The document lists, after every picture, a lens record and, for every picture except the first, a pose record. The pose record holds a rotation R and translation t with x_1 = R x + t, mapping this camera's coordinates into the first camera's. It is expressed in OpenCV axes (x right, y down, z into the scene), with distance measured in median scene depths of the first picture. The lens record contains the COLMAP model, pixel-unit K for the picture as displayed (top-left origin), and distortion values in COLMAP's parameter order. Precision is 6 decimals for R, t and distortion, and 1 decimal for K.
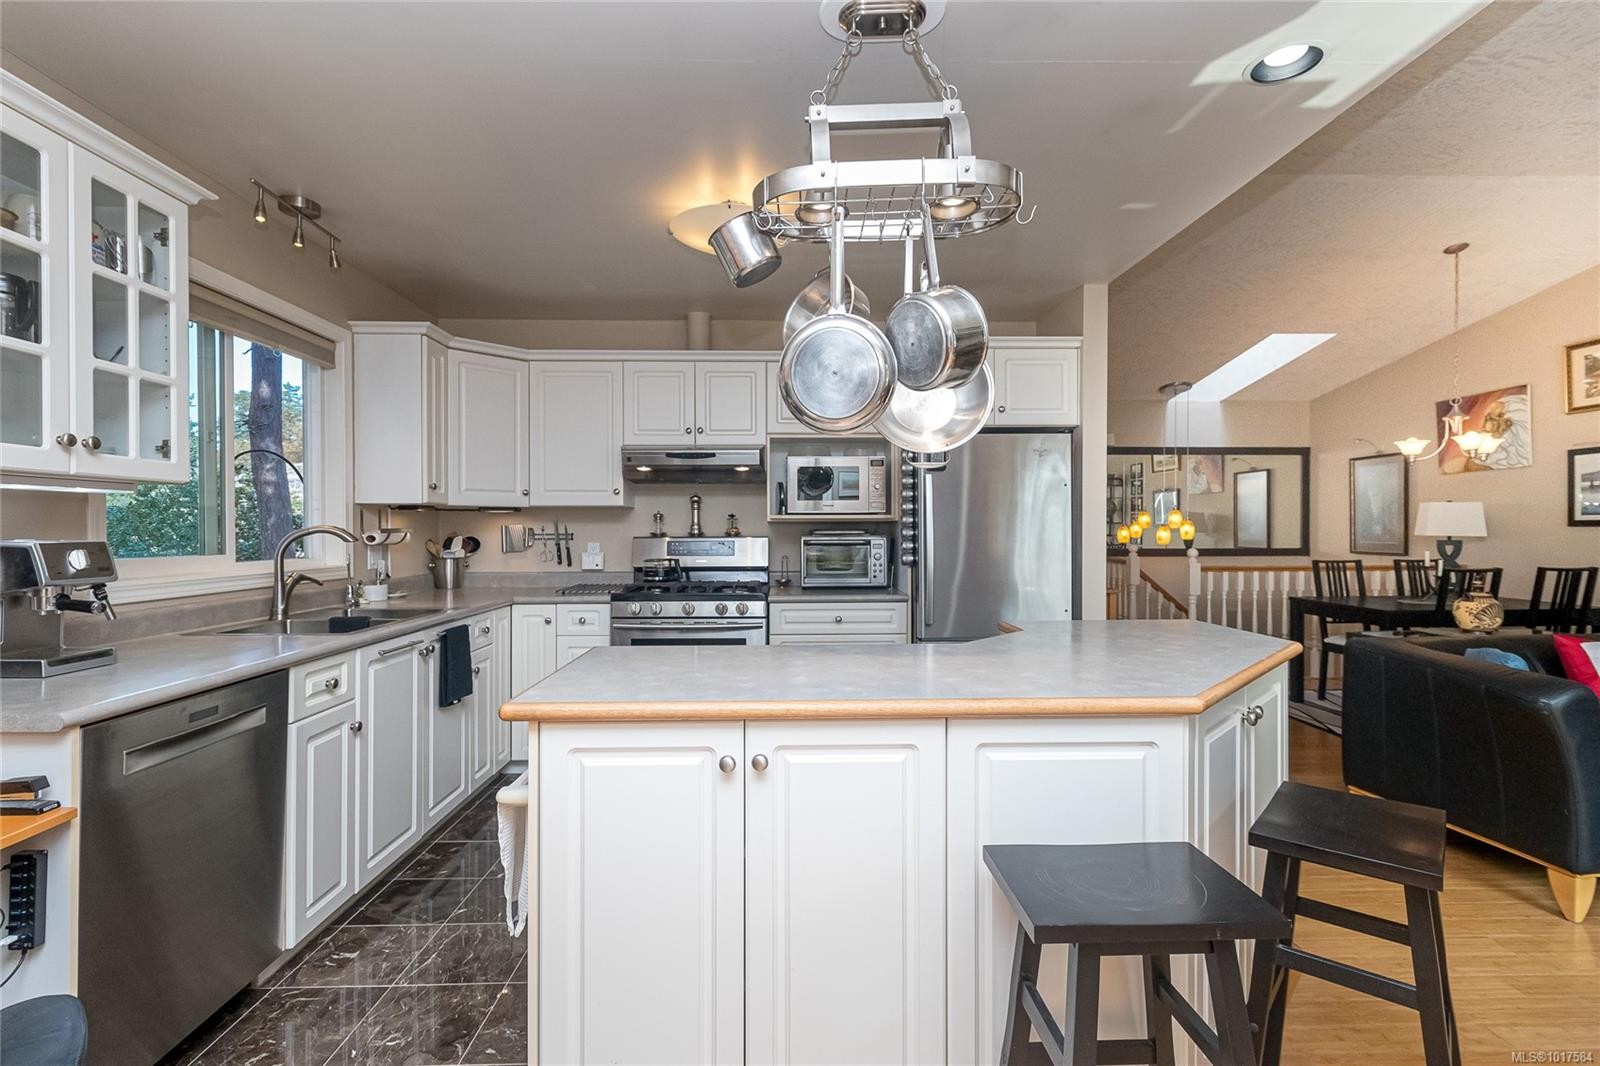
lens RADIAL K [[739.6, 0, 788.1], [0, 739.6, 528.9], [0, 0, 1]] dist [0.002441, -0.000599]
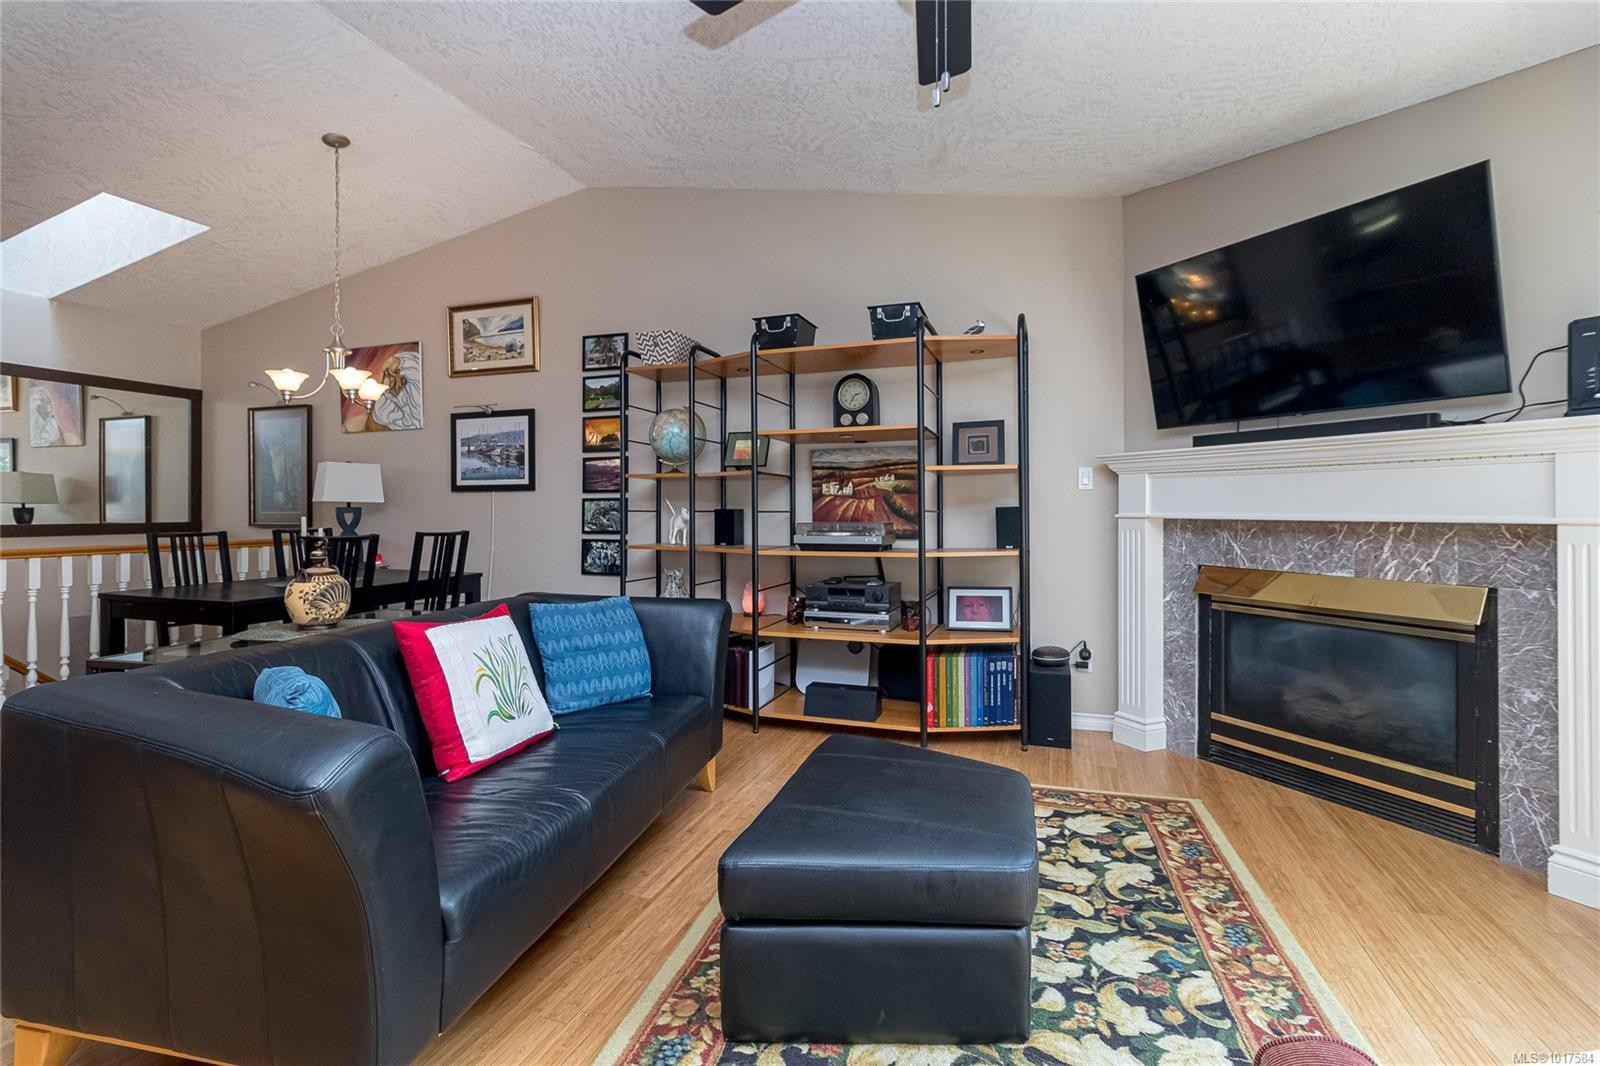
lens RADIAL K [[739.6, 0, 790.0], [0, 739.6, 520.0], [0, 0, 1]] dist [0.002441, -0.000599]
pose [[0.355600, -0.013336, 0.934543, 0.299845], [0.003647, 0.999910, 0.012881, 0.023199], [-0.934631, -0.001173, 0.355617, 0.236868]]
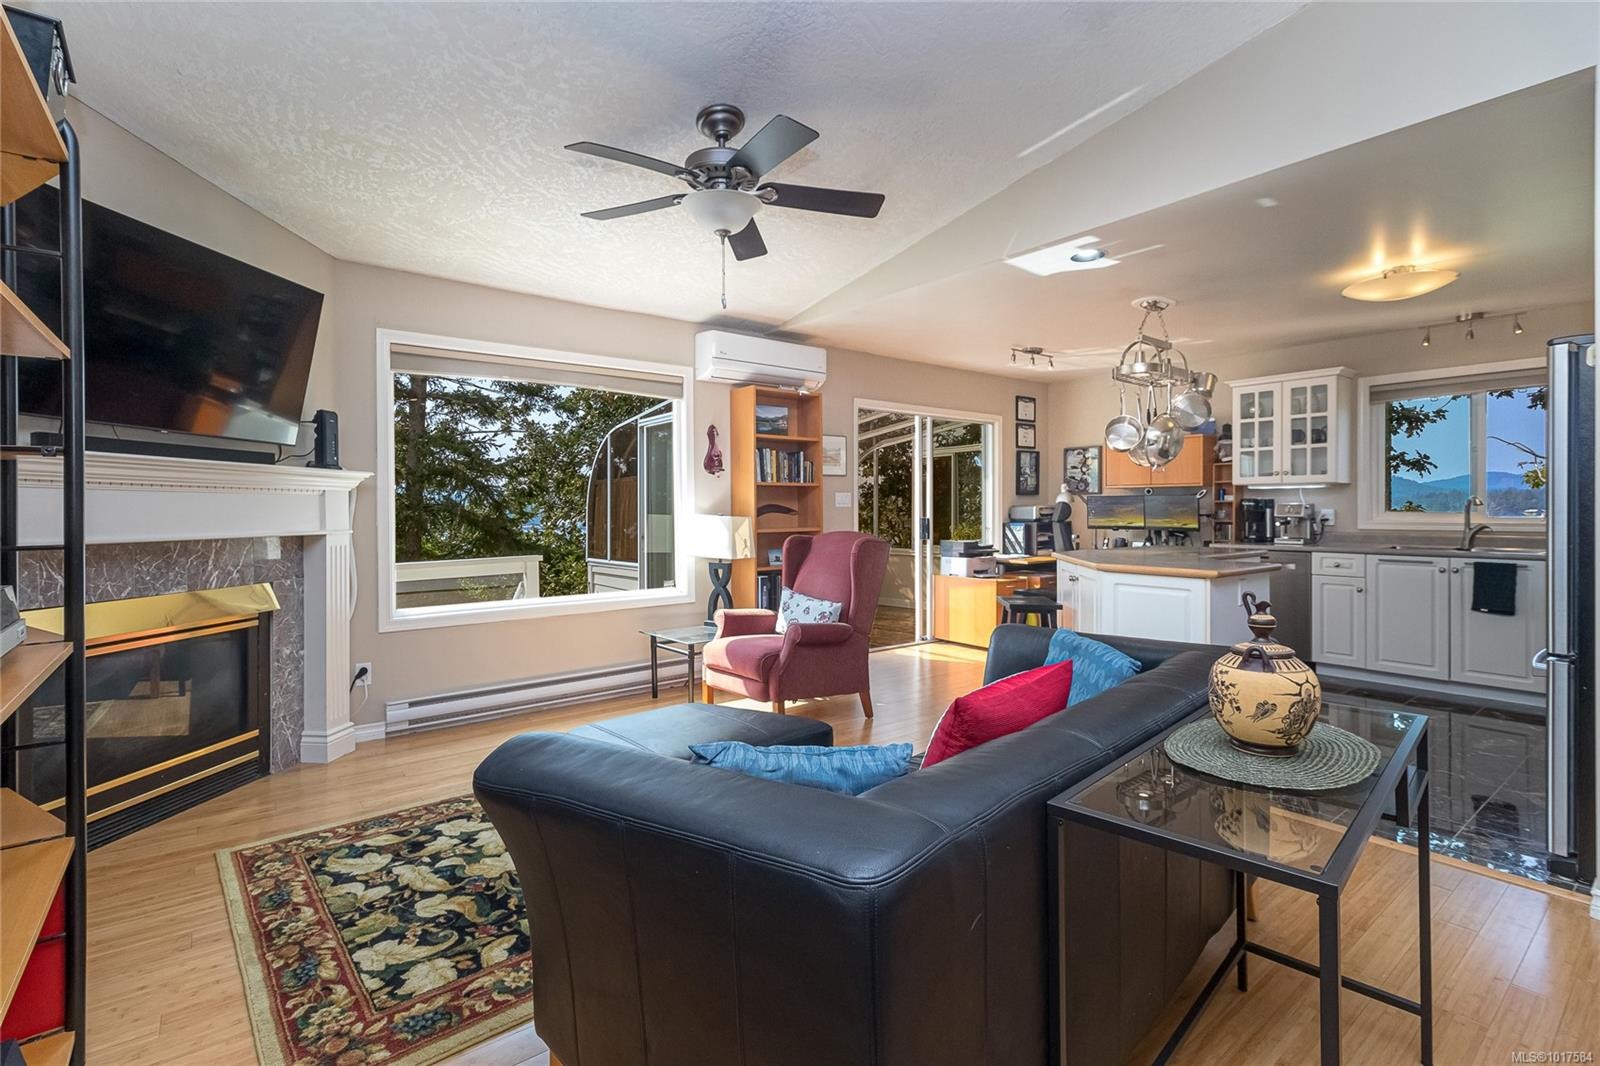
lens RADIAL K [[739.6, 0, 797.1], [0, 739.6, 515.9], [0, 0, 1]] dist [0.002441, -0.000599]
pose [[-0.796622, 0.008111, -0.604423, 1.082626], [-0.000430, 0.999902, 0.013984, 0.001315], [0.604478, 0.011400, -0.796541, 0.934111]]
